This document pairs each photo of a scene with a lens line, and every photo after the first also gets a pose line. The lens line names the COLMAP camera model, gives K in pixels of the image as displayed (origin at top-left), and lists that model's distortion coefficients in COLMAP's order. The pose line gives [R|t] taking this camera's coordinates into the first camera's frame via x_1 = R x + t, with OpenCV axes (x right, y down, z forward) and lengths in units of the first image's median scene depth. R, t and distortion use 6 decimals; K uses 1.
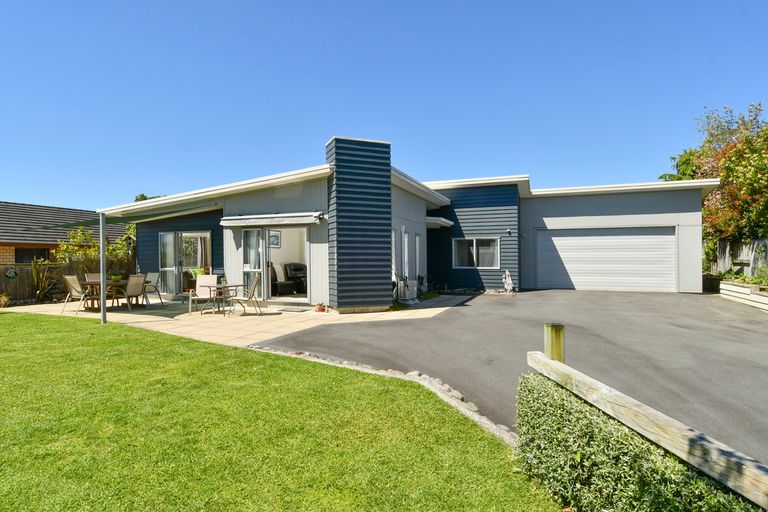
lens RADIAL K [[403.6, 0, 384.0], [0, 403.6, 256.0], [0, 0, 1]] dist [0.001785, 0.000214]
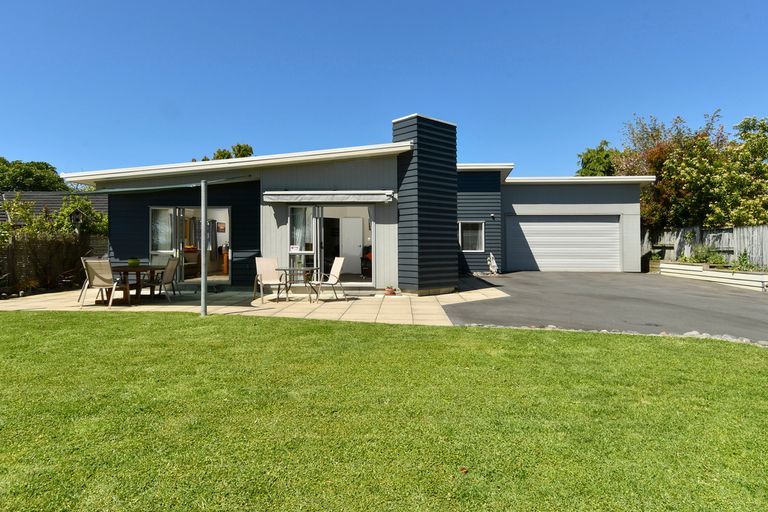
lens RADIAL K [[434.7, 0, 384.2], [0, 434.7, 236.5], [0, 0, 1]] dist [0.029809, 0.000232]
pose [[0.948136, 0.009022, 0.317736, -0.392019], [-0.005121, 0.999901, -0.013113, 0.010314], [-0.317823, 0.010806, 0.948089, 0.024074]]
